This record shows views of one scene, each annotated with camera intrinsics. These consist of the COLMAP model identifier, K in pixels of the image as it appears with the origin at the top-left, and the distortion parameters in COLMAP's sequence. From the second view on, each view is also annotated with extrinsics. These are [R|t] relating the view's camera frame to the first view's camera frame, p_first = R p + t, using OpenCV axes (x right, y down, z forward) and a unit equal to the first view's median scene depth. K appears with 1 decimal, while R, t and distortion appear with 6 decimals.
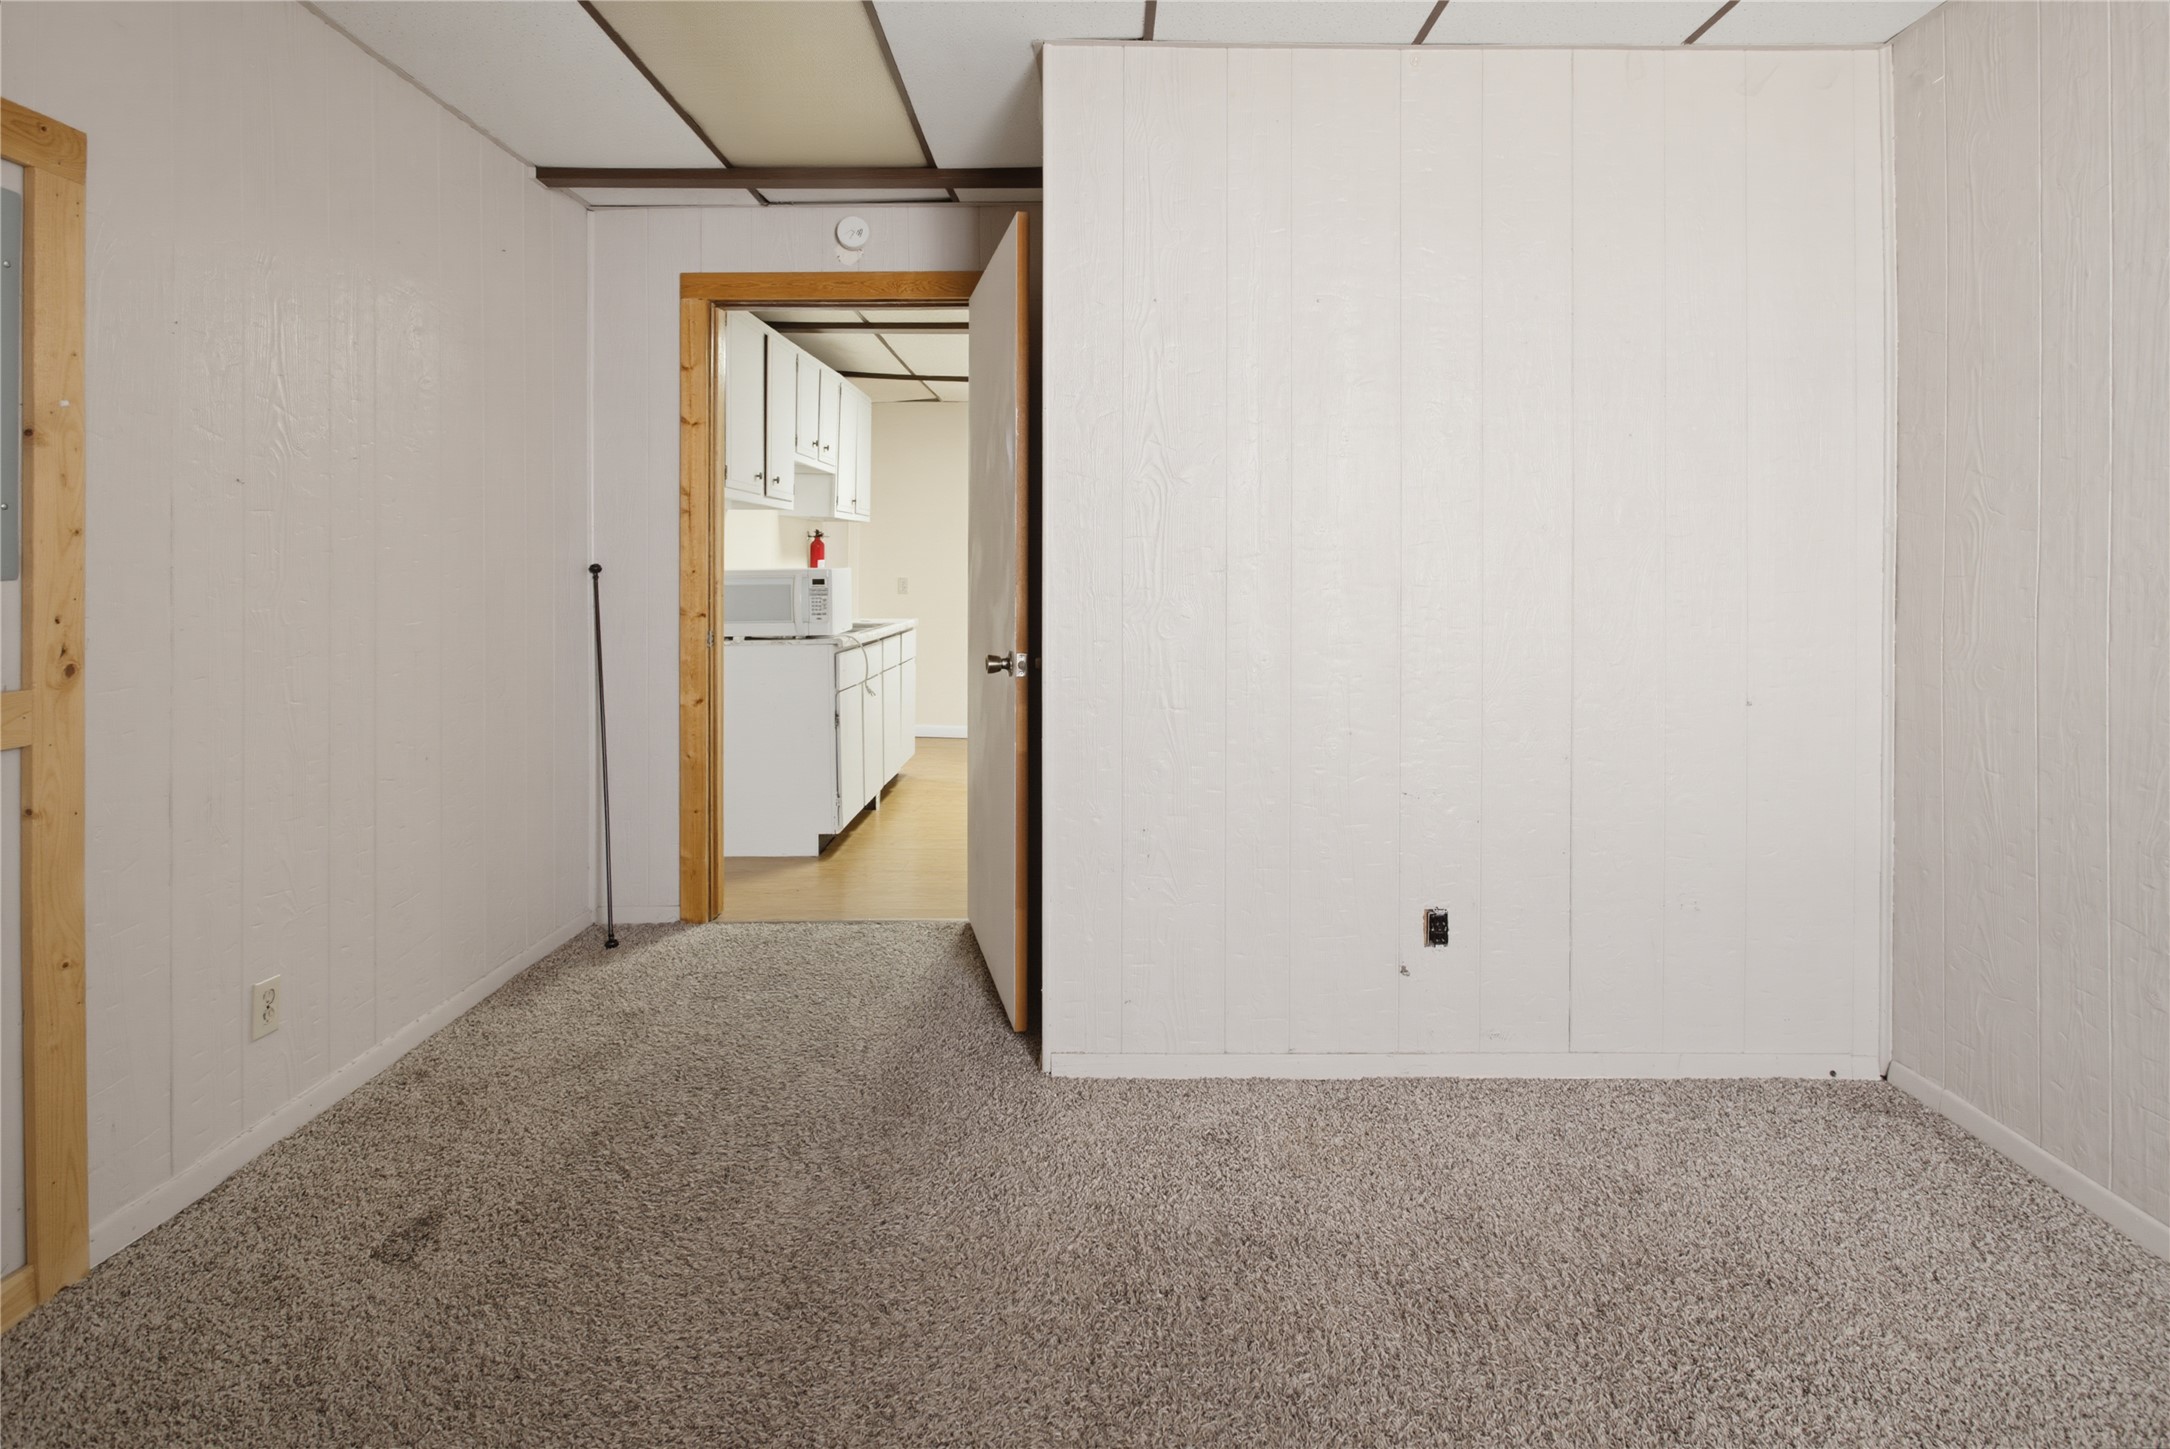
lens RADIAL K [[1058.1, 0, 1097.9], [0, 1058.1, 578.0], [0, 0, 1]] dist [-0.000226, 0.000043]
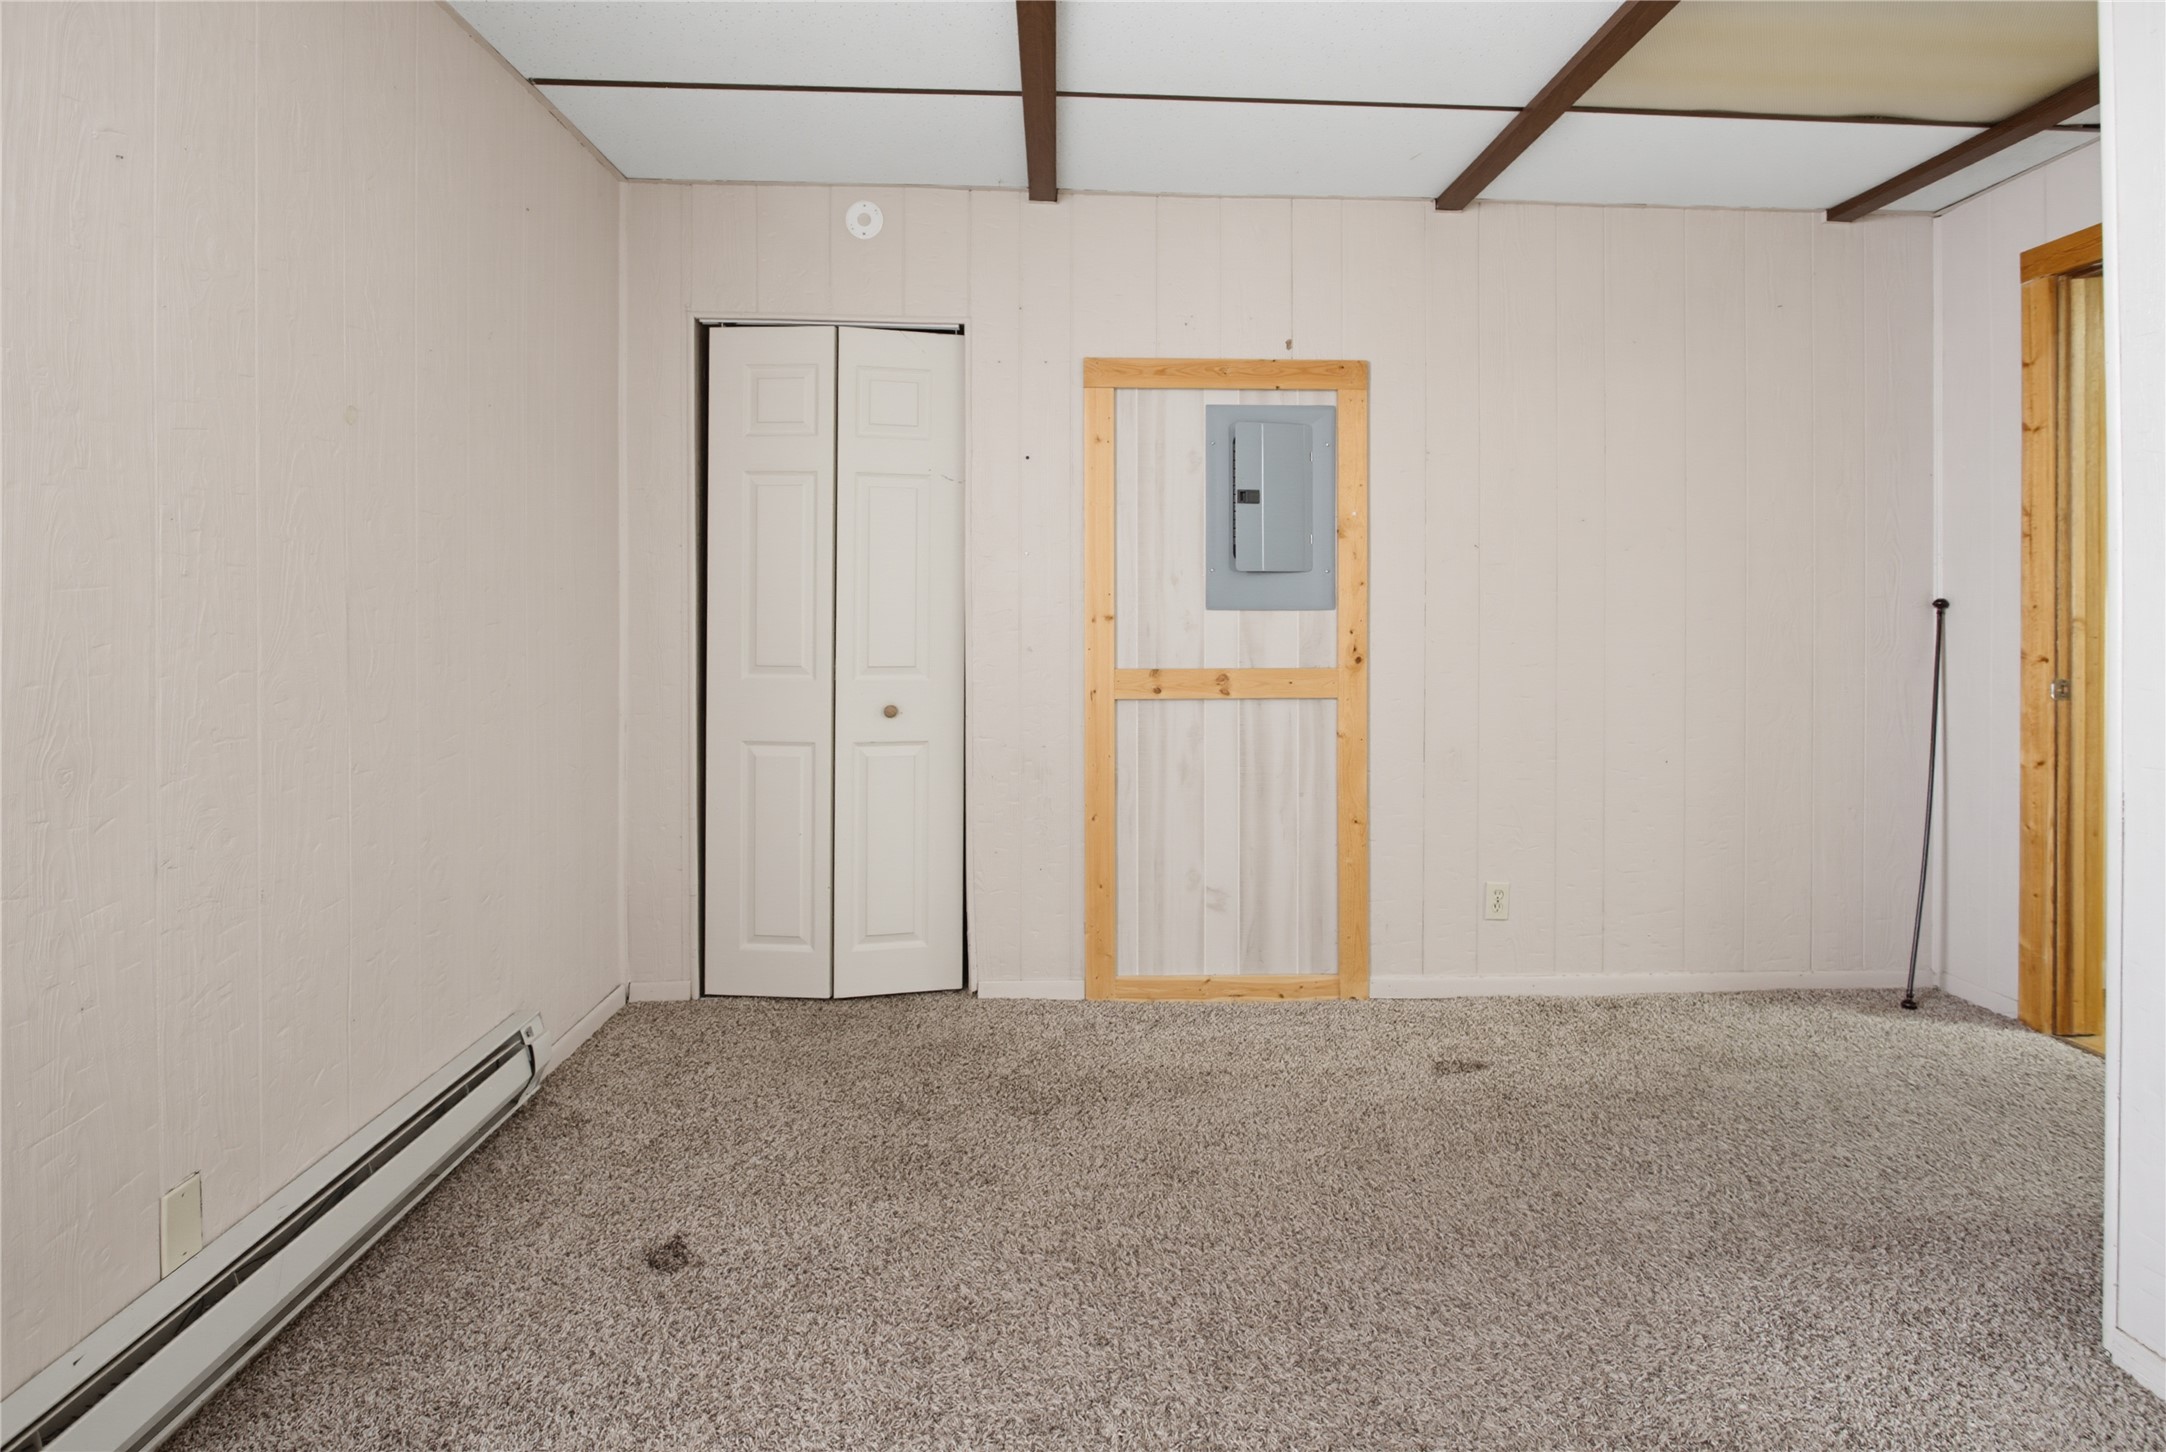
lens RADIAL K [[1054.7, 0, 1131.9], [0, 1054.7, 625.7], [0, 0, 1]] dist [-0.000421, -0.000120]
pose [[0.086918, 0.015398, -0.996096, 0.383671], [-0.008556, 0.999855, 0.014709, 0.002673], [0.996179, 0.007244, 0.087037, 0.221478]]
